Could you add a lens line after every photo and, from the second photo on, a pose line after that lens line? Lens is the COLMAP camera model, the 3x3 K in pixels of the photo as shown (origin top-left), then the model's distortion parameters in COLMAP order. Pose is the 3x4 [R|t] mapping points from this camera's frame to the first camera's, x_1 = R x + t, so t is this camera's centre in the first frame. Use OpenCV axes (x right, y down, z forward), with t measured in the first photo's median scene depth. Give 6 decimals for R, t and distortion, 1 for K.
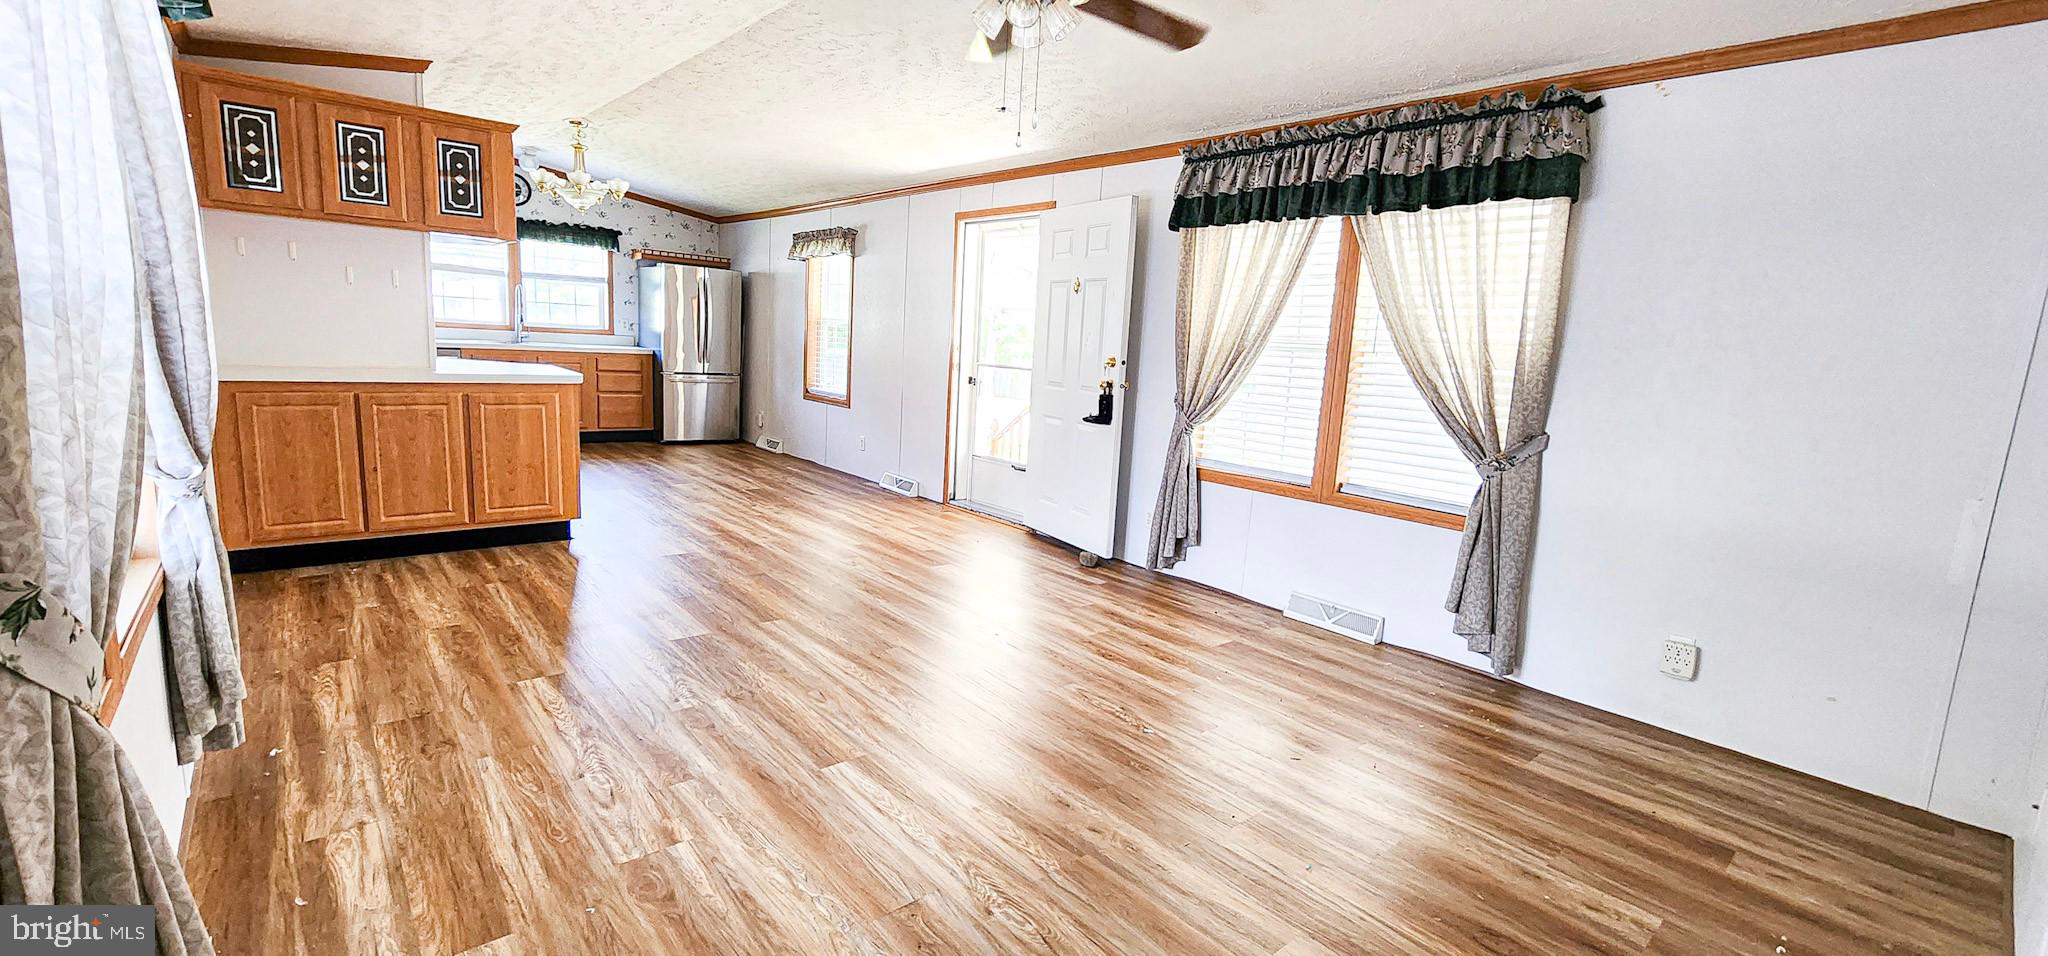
lens RADIAL K [[844.6, 0, 1037.2], [0, 844.6, 472.6], [0, 0, 1]] dist [-0.000601, -0.000492]
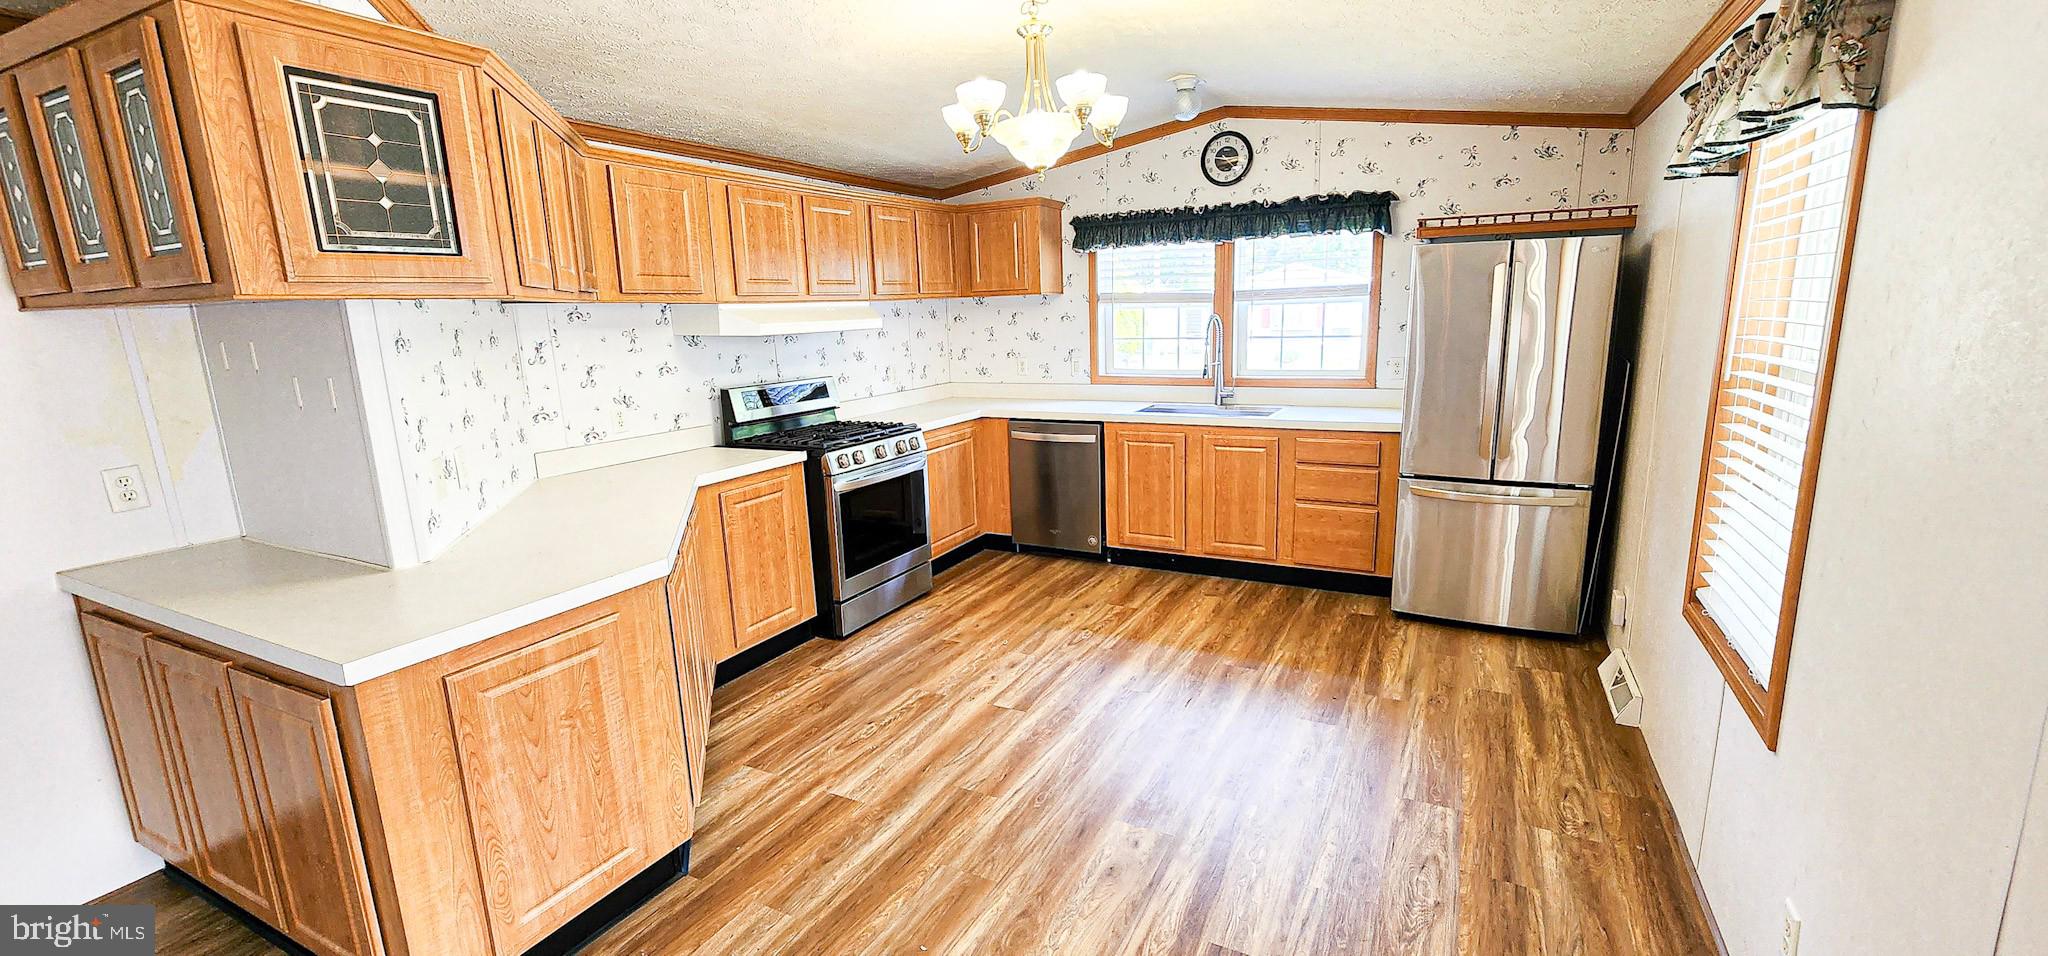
lens RADIAL K [[844.6, 0, 1030.7], [0, 844.6, 474.4], [0, 0, 1]] dist [-0.000601, -0.000492]
pose [[0.358391, 0.109467, -0.927131, -0.144035], [-0.096212, 0.992145, 0.079951, -0.273243], [0.928600, 0.060548, 0.366108, 1.256905]]
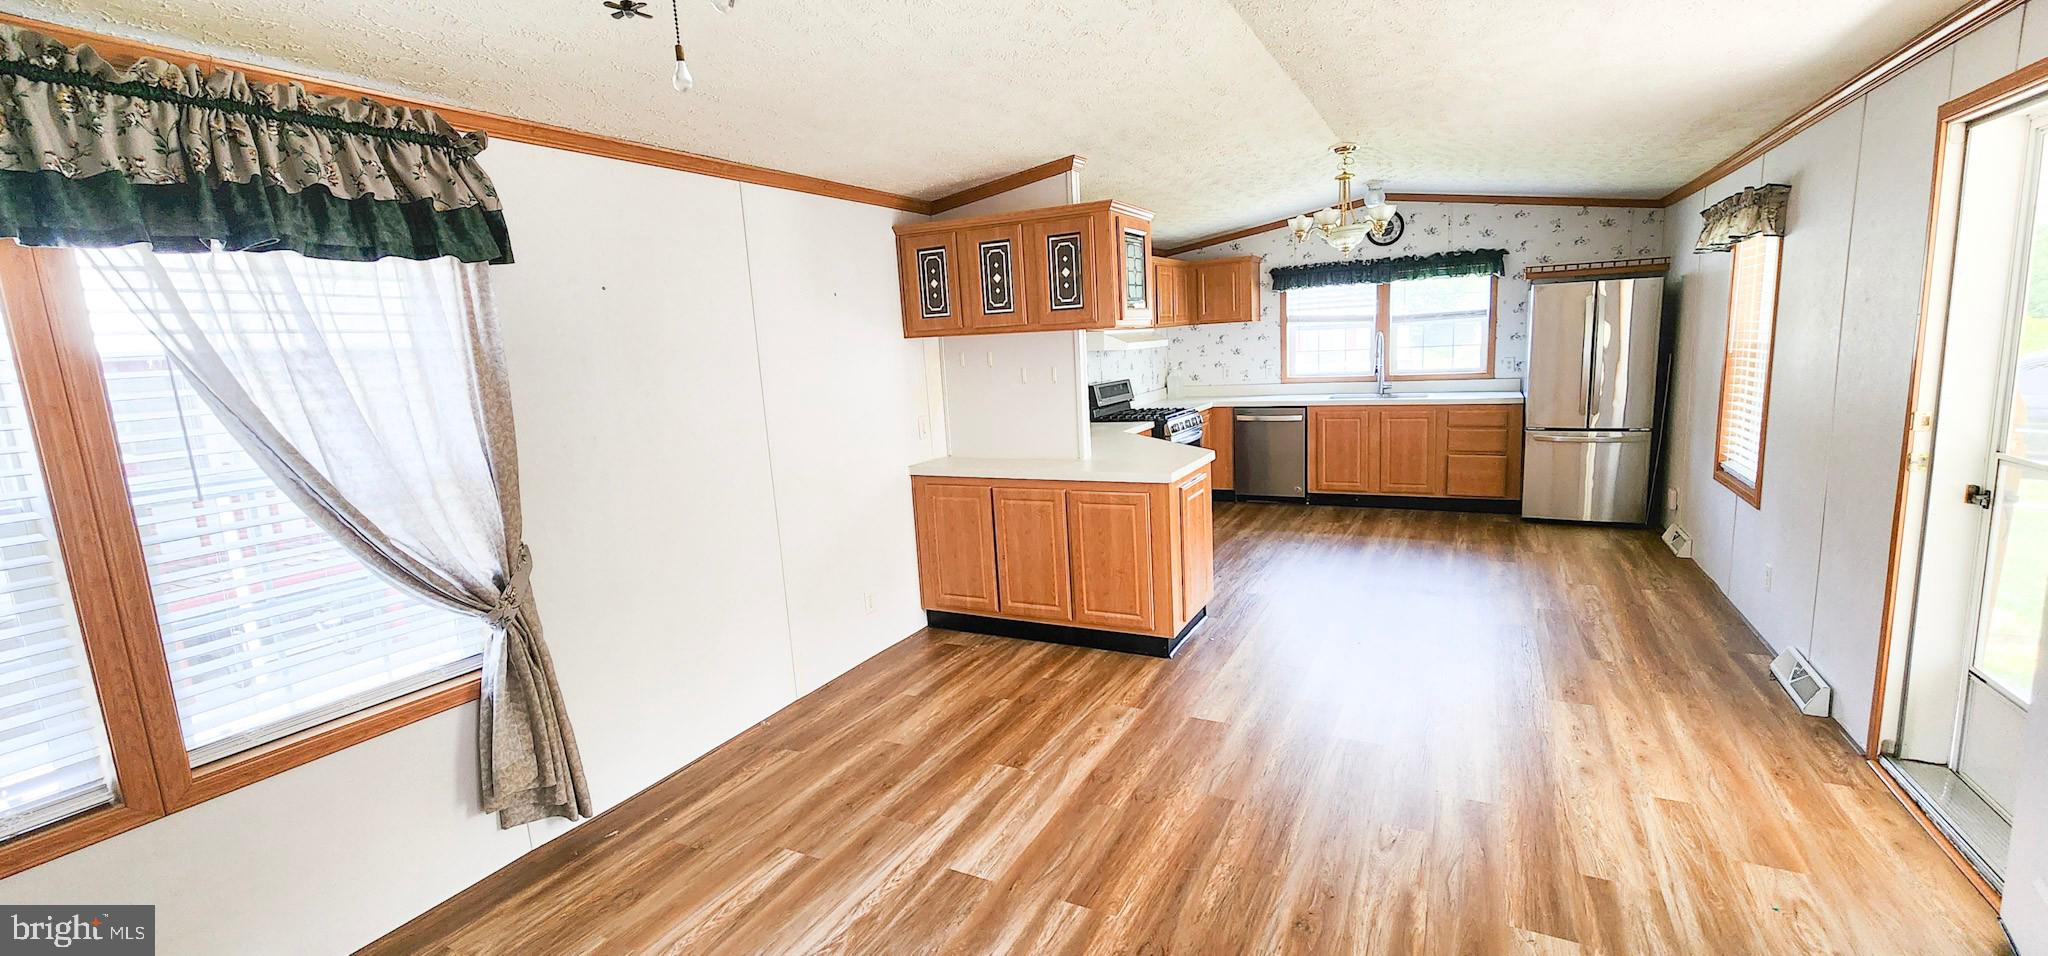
lens RADIAL K [[844.6, 0, 1030.8], [0, 844.6, 474.6], [0, 0, 1]] dist [-0.000601, -0.000492]
pose [[0.352096, 0.068668, -0.933442, 0.224202], [-0.073524, 0.996252, 0.045555, -0.158118], [0.933072, 0.052590, 0.355825, 0.632521]]
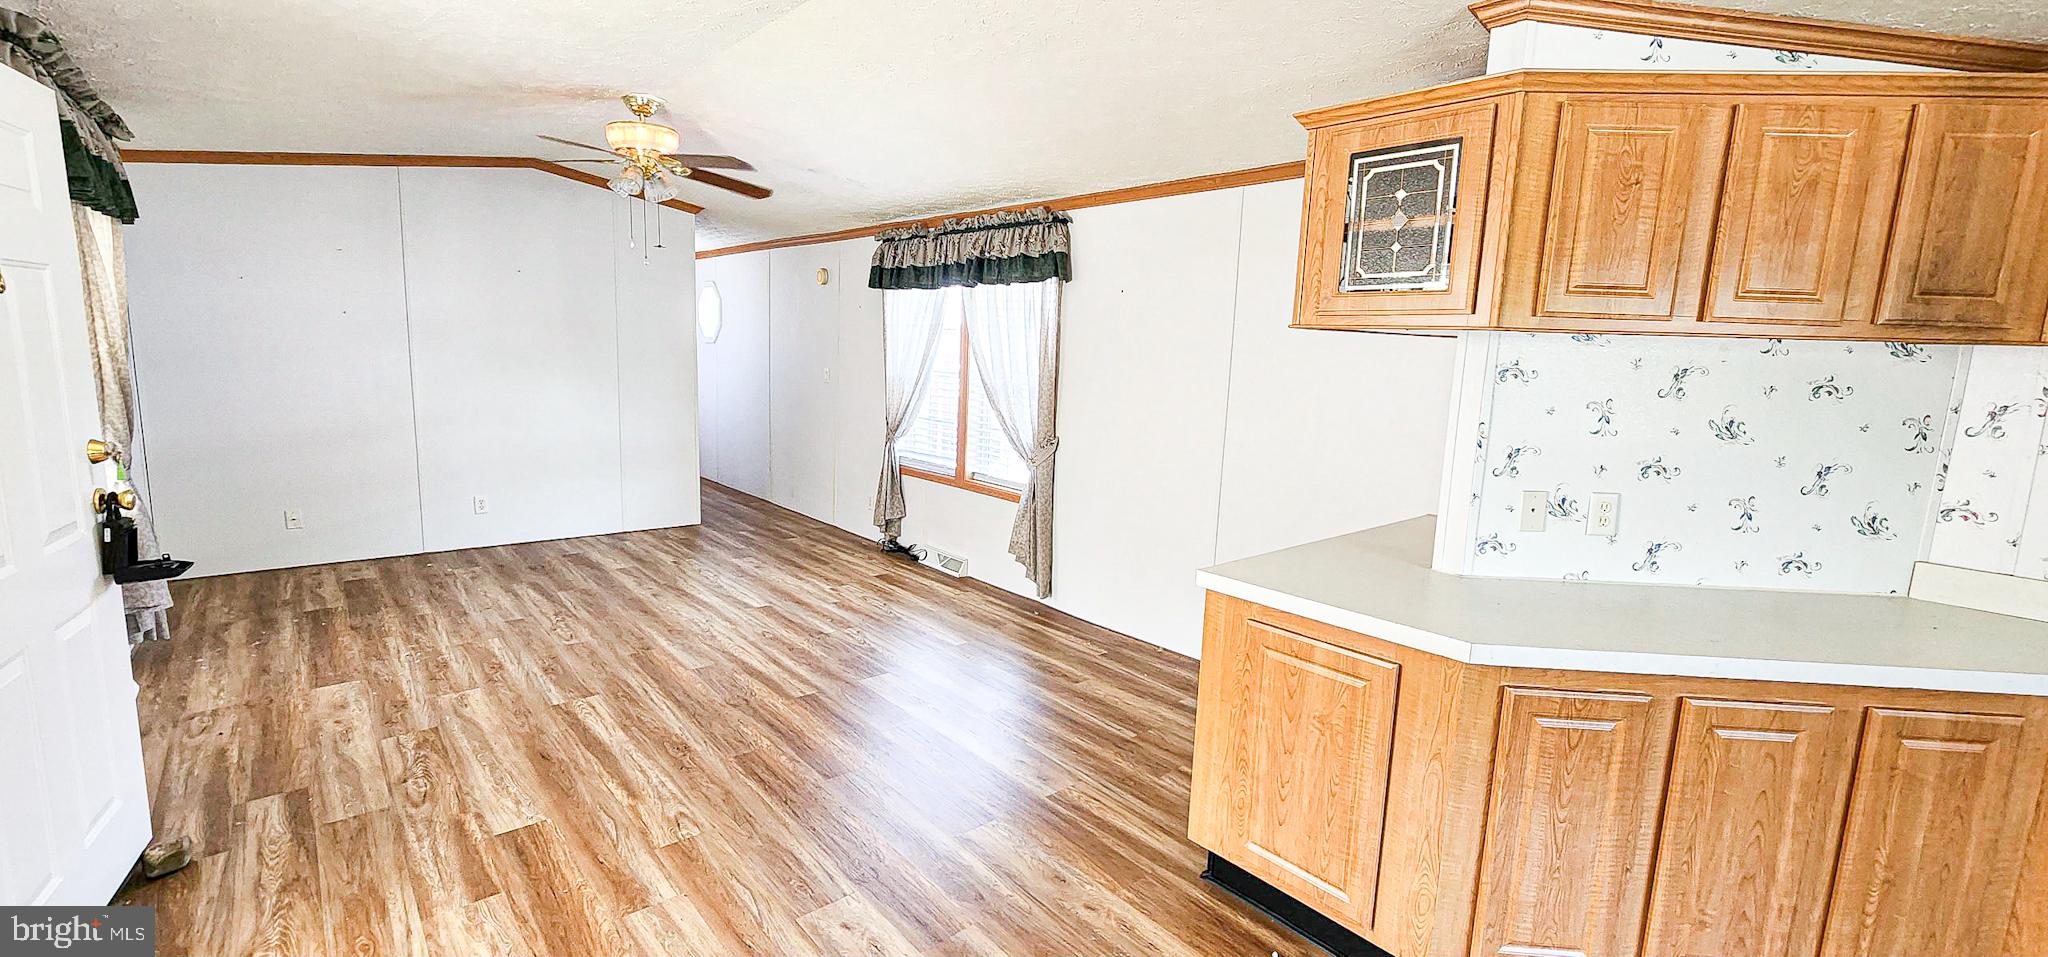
lens RADIAL K [[844.6, 0, 1021.5], [0, 844.6, 479.5], [0, 0, 1]] dist [-0.000601, -0.000492]
pose [[-0.995155, -0.097941, -0.008658, -0.470836], [-0.095772, 0.945648, 0.310769, -0.350745], [-0.022250, 0.310092, -0.950446, 1.638554]]
